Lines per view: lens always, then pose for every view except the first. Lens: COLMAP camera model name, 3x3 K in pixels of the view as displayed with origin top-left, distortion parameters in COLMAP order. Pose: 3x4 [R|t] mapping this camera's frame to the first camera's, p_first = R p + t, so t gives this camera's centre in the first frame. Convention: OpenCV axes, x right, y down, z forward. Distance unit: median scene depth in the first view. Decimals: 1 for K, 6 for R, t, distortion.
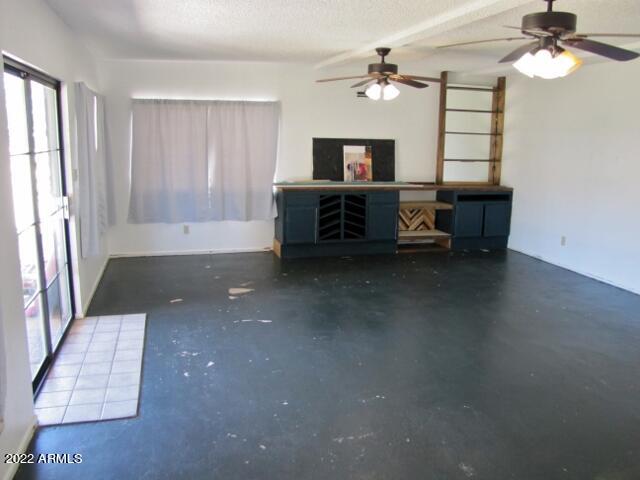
lens RADIAL K [[529.1, 0, 330.9], [0, 529.1, 238.2], [0, 0, 1]] dist [-0.152744, 0.123548]
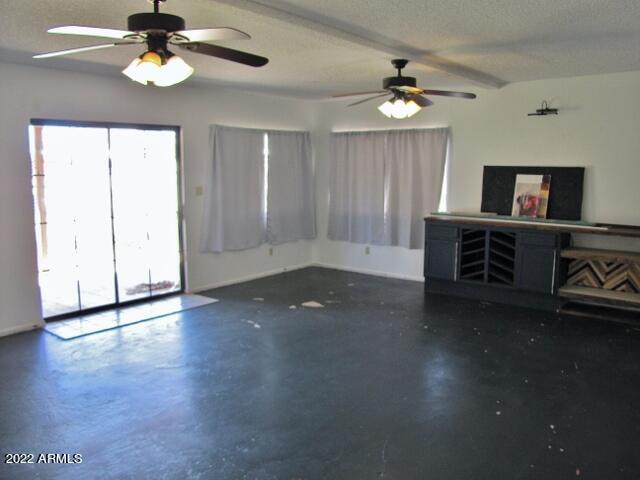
lens RADIAL K [[529.1, 0, 330.9], [0, 529.1, 238.2], [0, 0, 1]] dist [-0.152744, 0.123548]
pose [[0.593849, 0.091167, -0.799395, 0.544060], [-0.150026, 0.988681, 0.001304, -0.031848], [0.790466, 0.119155, 0.600805, 0.284686]]
